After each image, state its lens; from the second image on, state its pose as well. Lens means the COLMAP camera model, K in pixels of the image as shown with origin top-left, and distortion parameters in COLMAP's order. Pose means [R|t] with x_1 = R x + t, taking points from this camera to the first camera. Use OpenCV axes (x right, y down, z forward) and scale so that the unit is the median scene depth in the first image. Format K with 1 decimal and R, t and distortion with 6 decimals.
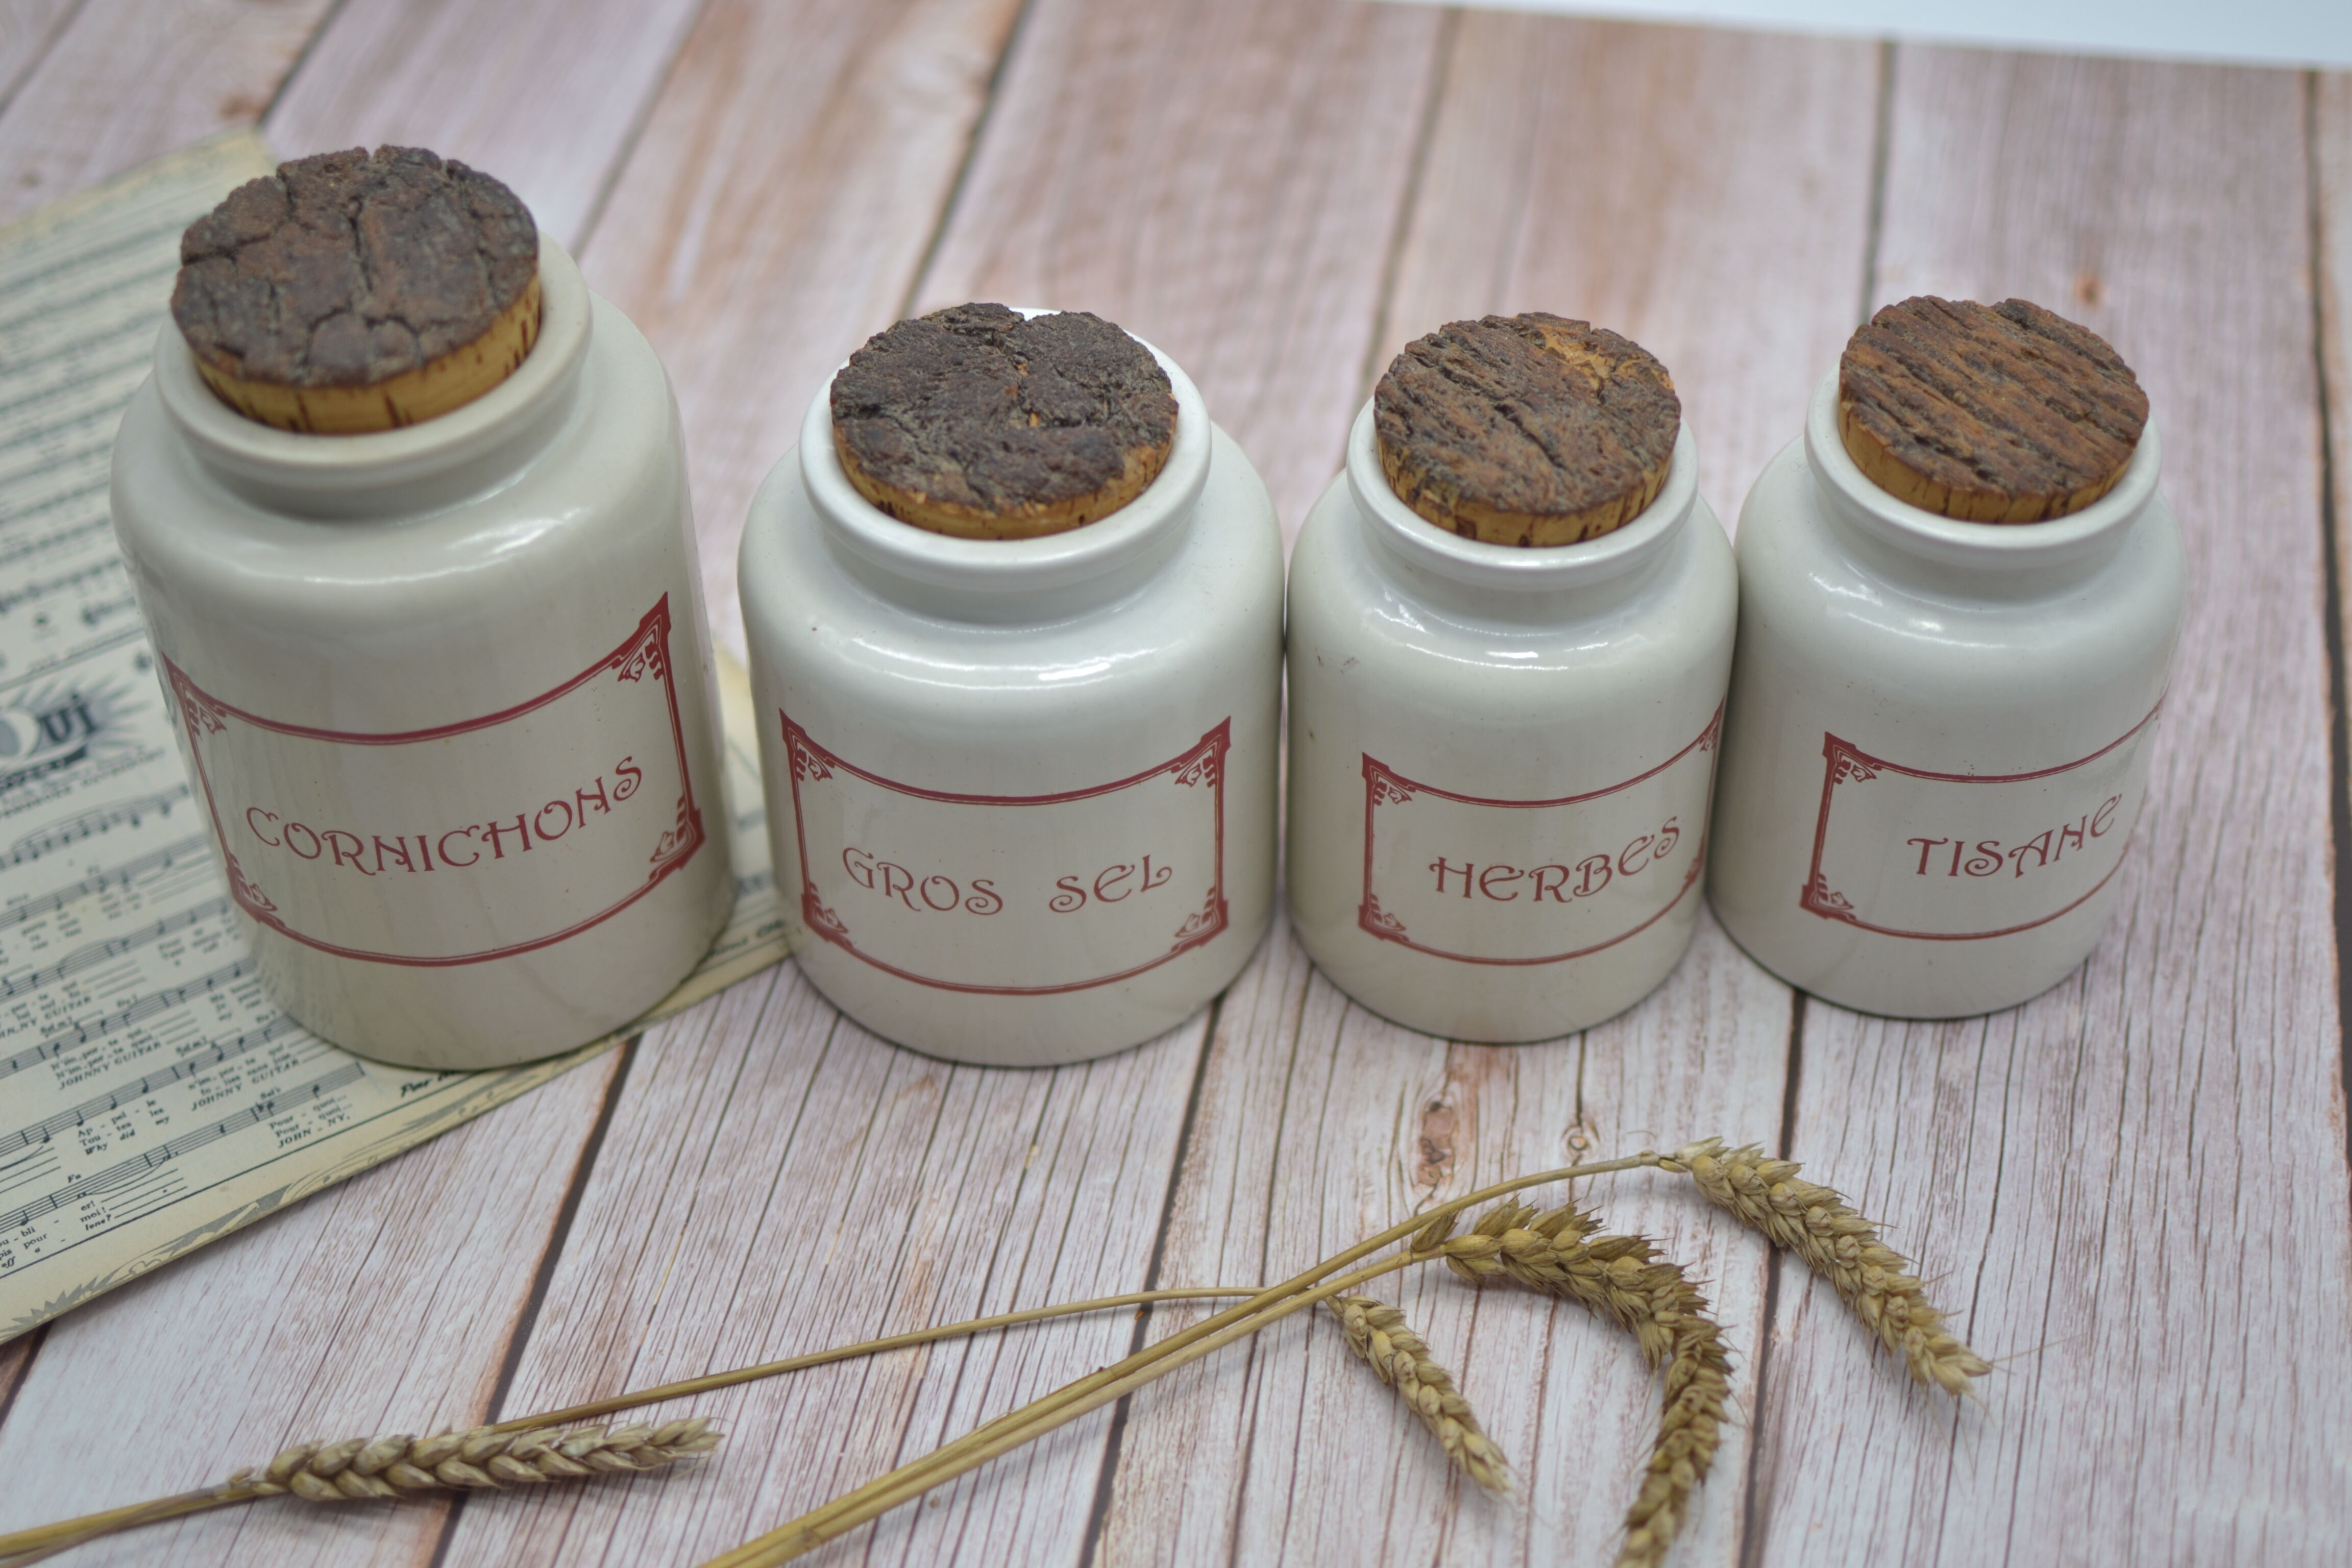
lens RADIAL K [[3611.8, 0, 1172.4], [0, 3611.8, 771.4], [0, 0, 1]] dist [-0.020751, 0.044273]
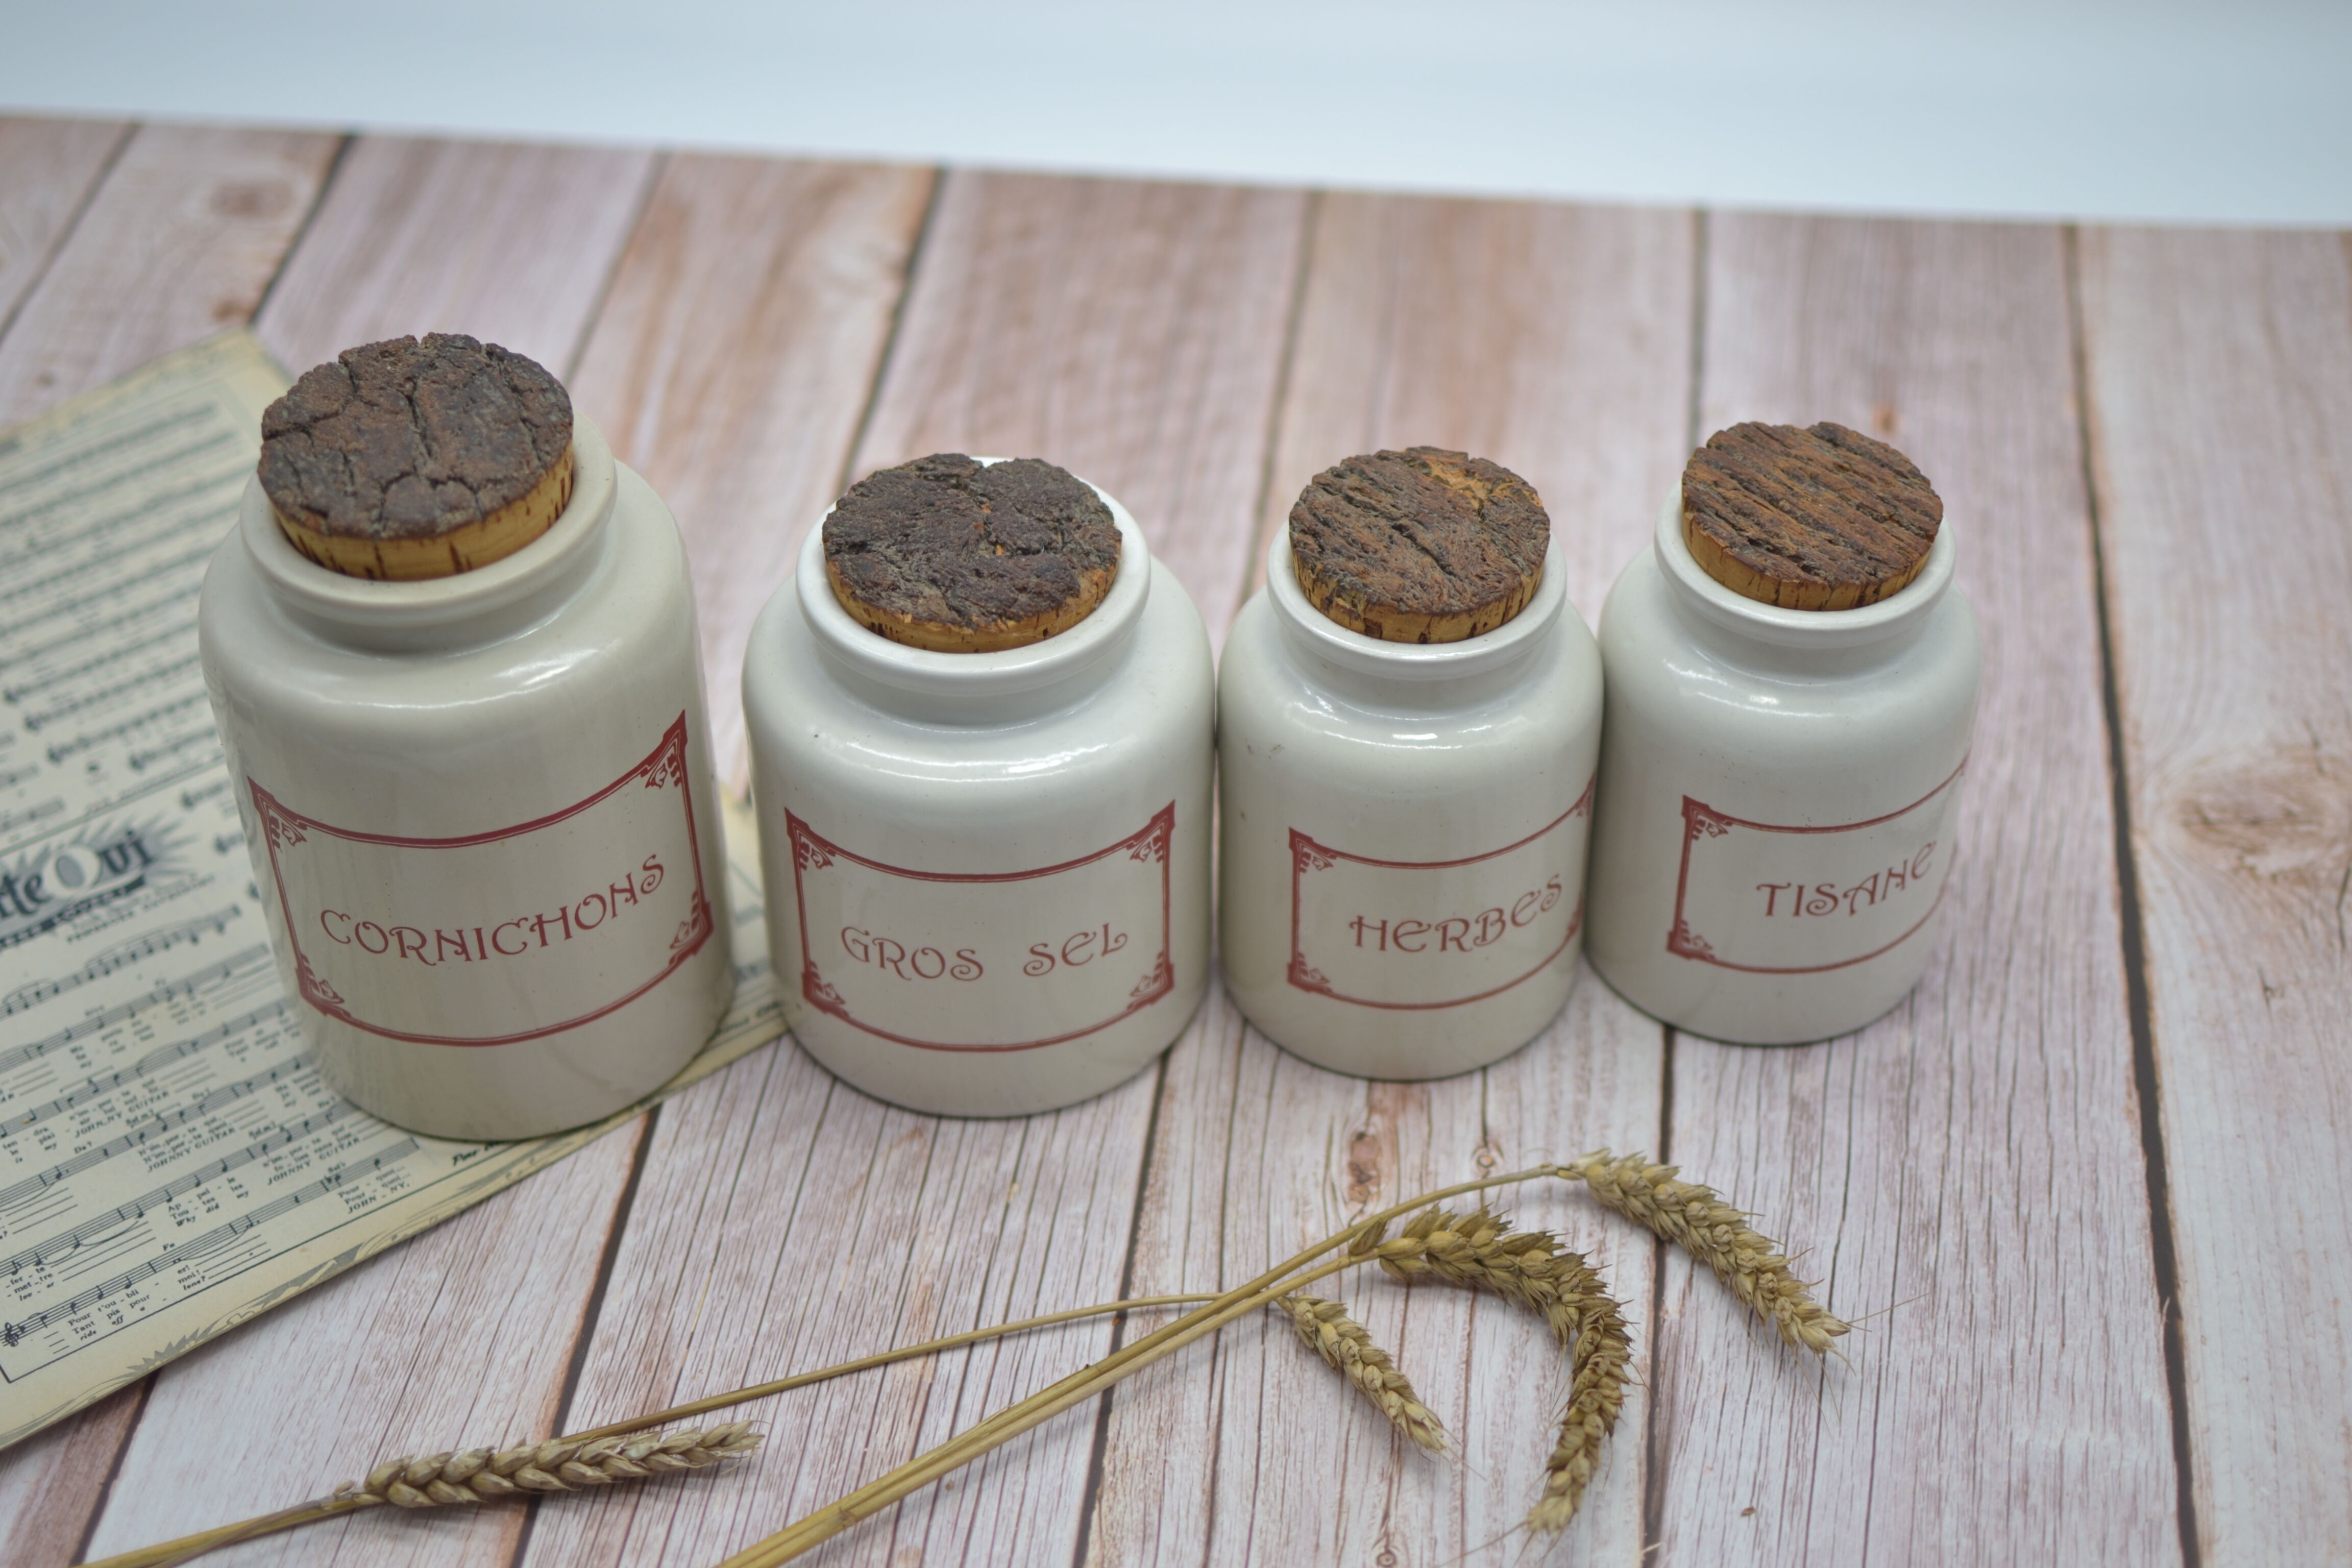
lens RADIAL K [[3595.5, 0, 1172.3], [0, 3595.5, 772.5], [0, 0, 1]] dist [-0.027233, 0.091291]
pose [[0.998103, -0.035973, 0.049974, -0.041568], [0.038414, 0.998070, -0.048792, 0.031881], [-0.048122, 0.050619, 0.997558, -0.151452]]
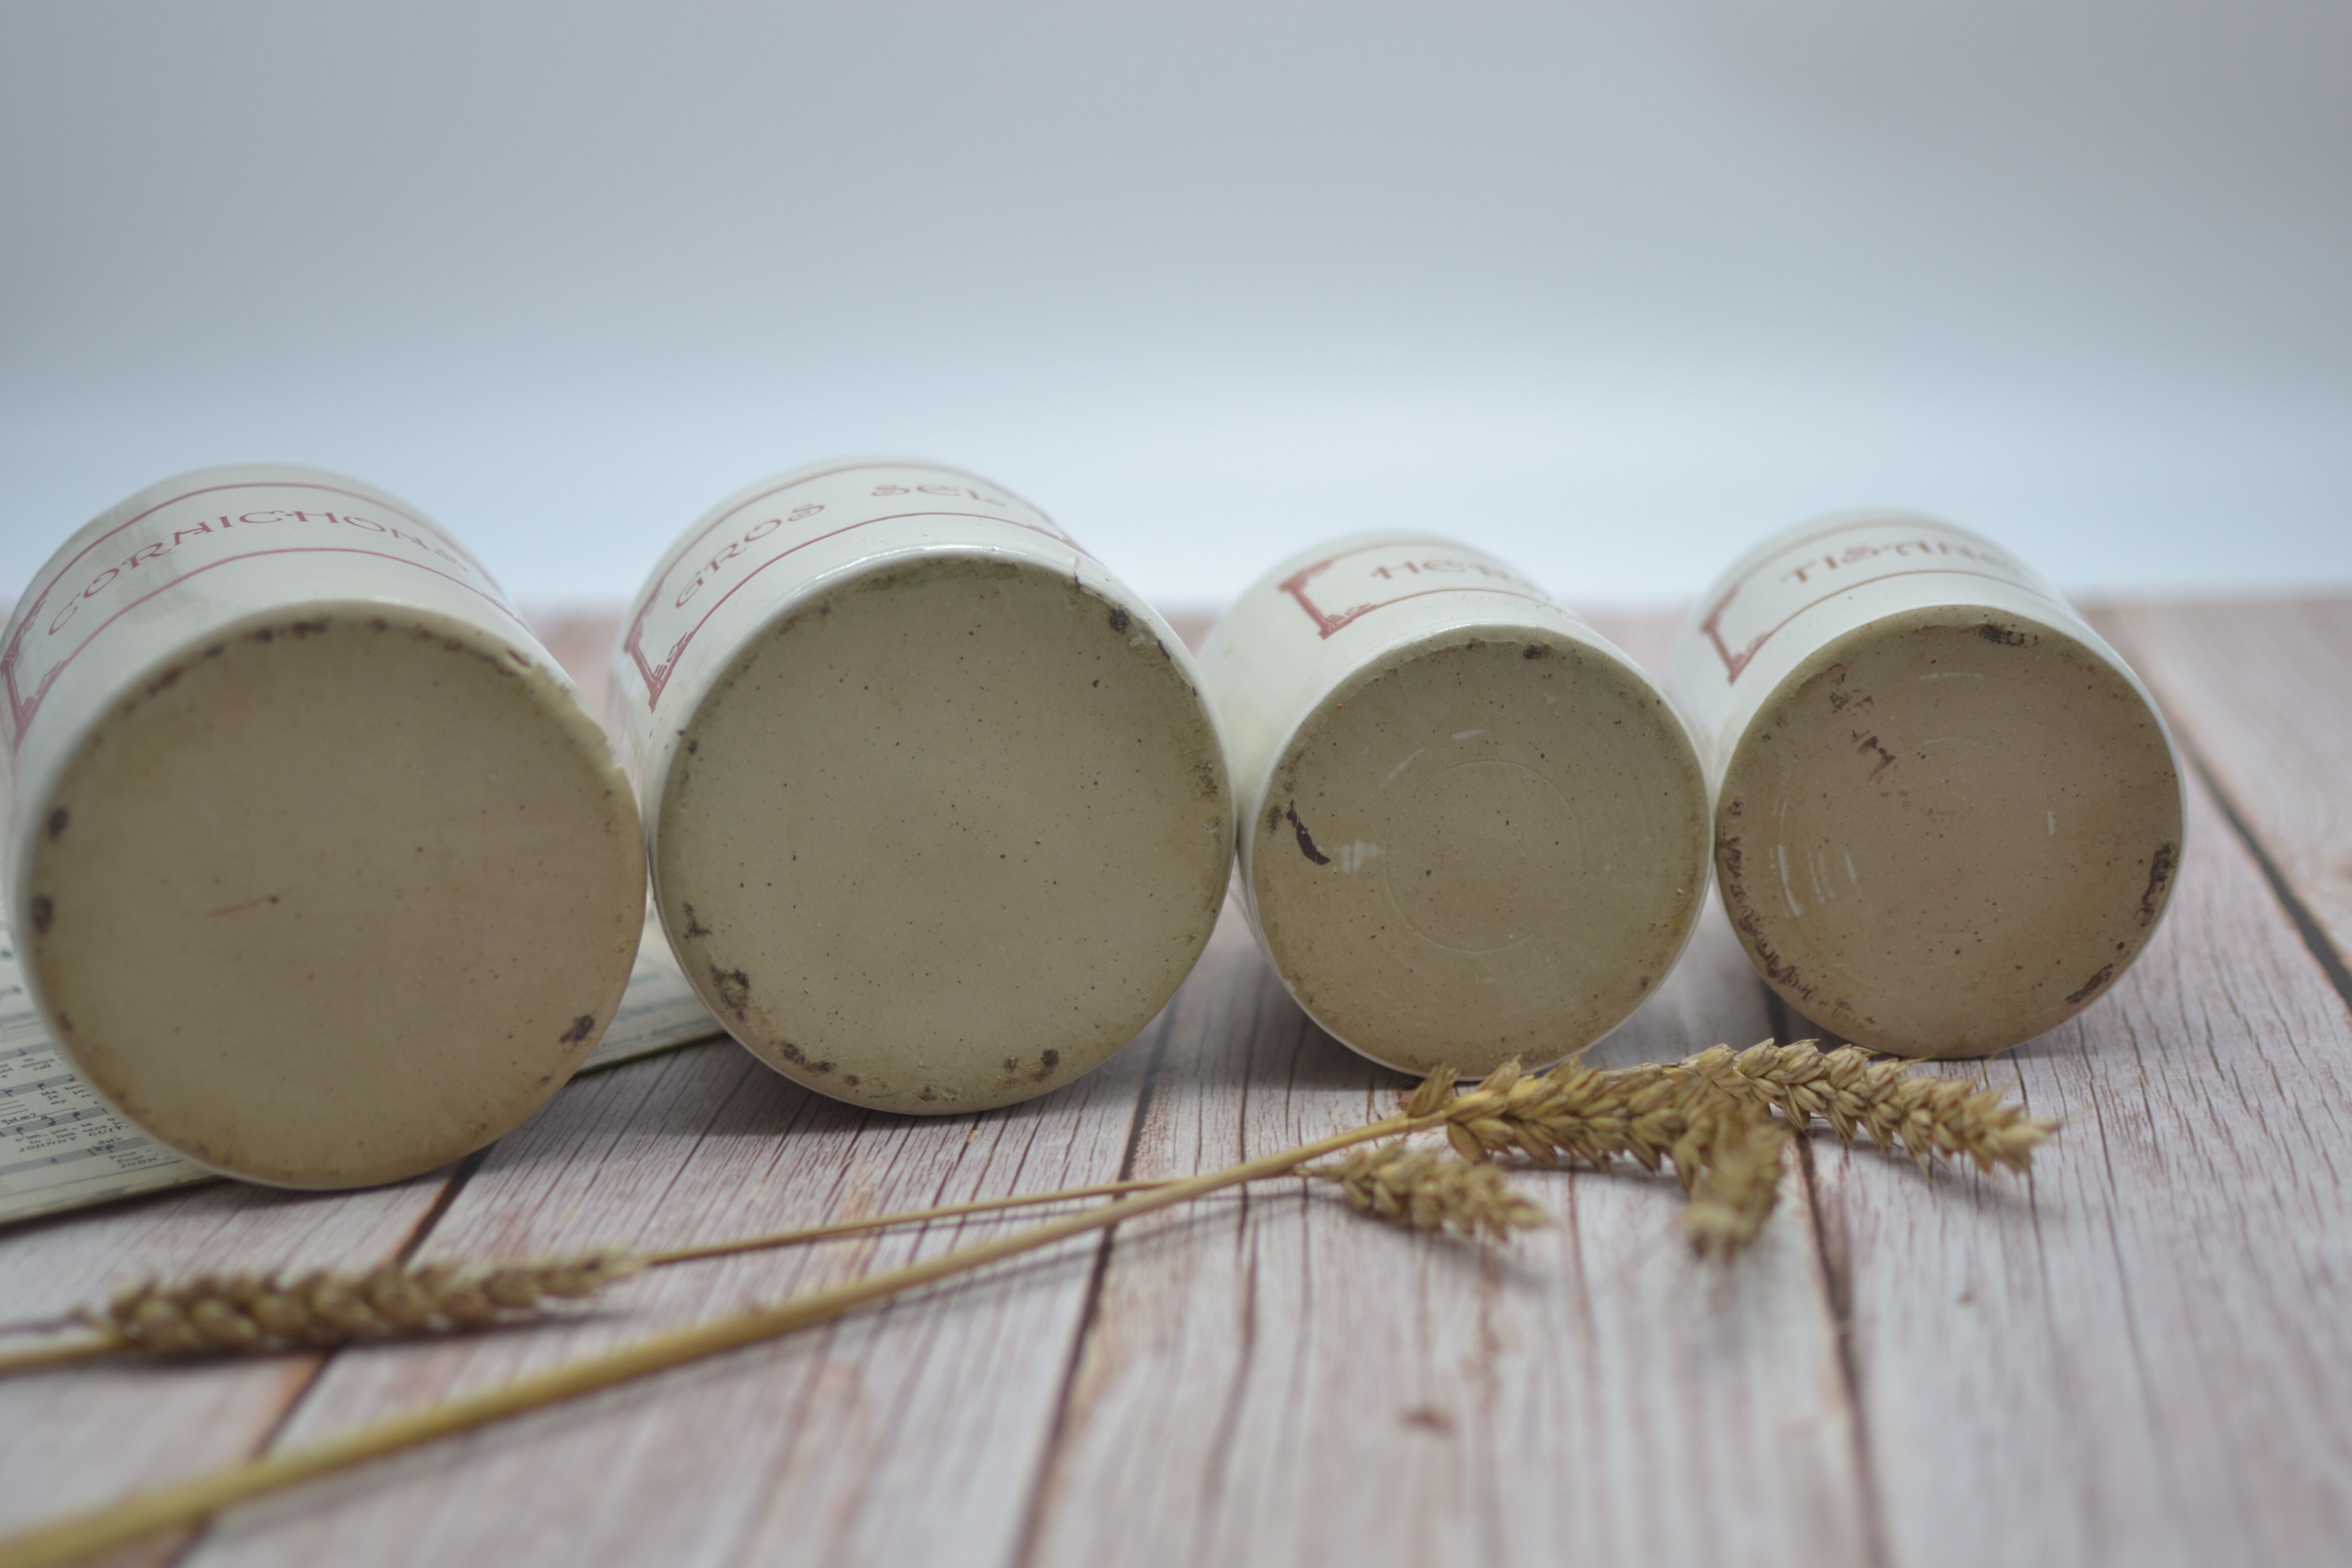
lens RADIAL K [[3595.5, 0, 1172.3], [0, 3595.5, 772.5], [0, 0, 1]] dist [-0.027233, 0.091291]
pose [[0.995367, -0.026741, 0.092350, -0.071643], [0.068968, 0.867818, -0.492072, 0.484736], [-0.066985, 0.496162, 0.865642, 0.179427]]
